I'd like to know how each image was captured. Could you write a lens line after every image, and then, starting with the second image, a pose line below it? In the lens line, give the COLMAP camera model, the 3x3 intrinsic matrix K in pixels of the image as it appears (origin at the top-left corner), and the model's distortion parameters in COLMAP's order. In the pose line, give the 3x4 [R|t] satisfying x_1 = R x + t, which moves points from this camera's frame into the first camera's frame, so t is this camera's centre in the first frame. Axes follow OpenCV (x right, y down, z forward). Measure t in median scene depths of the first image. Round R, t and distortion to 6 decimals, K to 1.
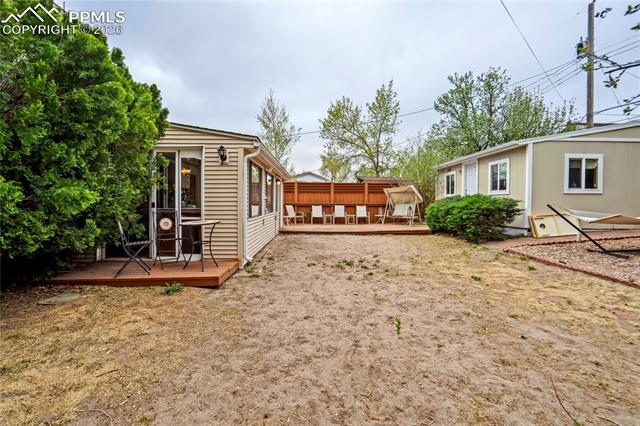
lens RADIAL K [[300.5, 0, 324.0], [0, 300.5, 208.2], [0, 0, 1]] dist [-0.021477, 0.008997]
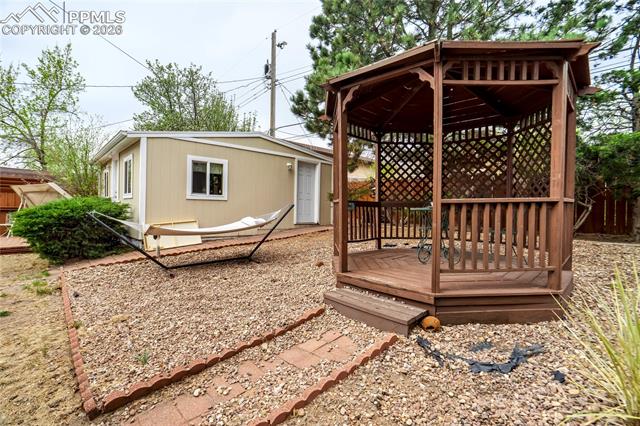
lens RADIAL K [[300.5, 0, 315.1], [0, 300.5, 210.6], [0, 0, 1]] dist [-0.021477, 0.008997]
pose [[0.752663, 0.002412, 0.658402, 0.328863], [-0.001842, 0.999997, -0.001557, -0.008739], [-0.658404, -0.000041, 0.752665, 0.041318]]
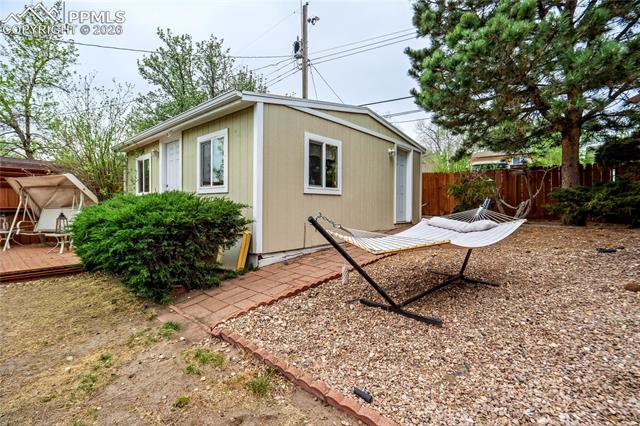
lens RADIAL K [[300.5, 0, 318.1], [0, 300.5, 209.7], [0, 0, 1]] dist [-0.021477, 0.008997]
pose [[0.681892, -0.013307, 0.731332, 0.228818], [0.011395, 0.999906, 0.007570, -0.011900], [-0.731364, 0.003171, 0.681980, 0.347979]]
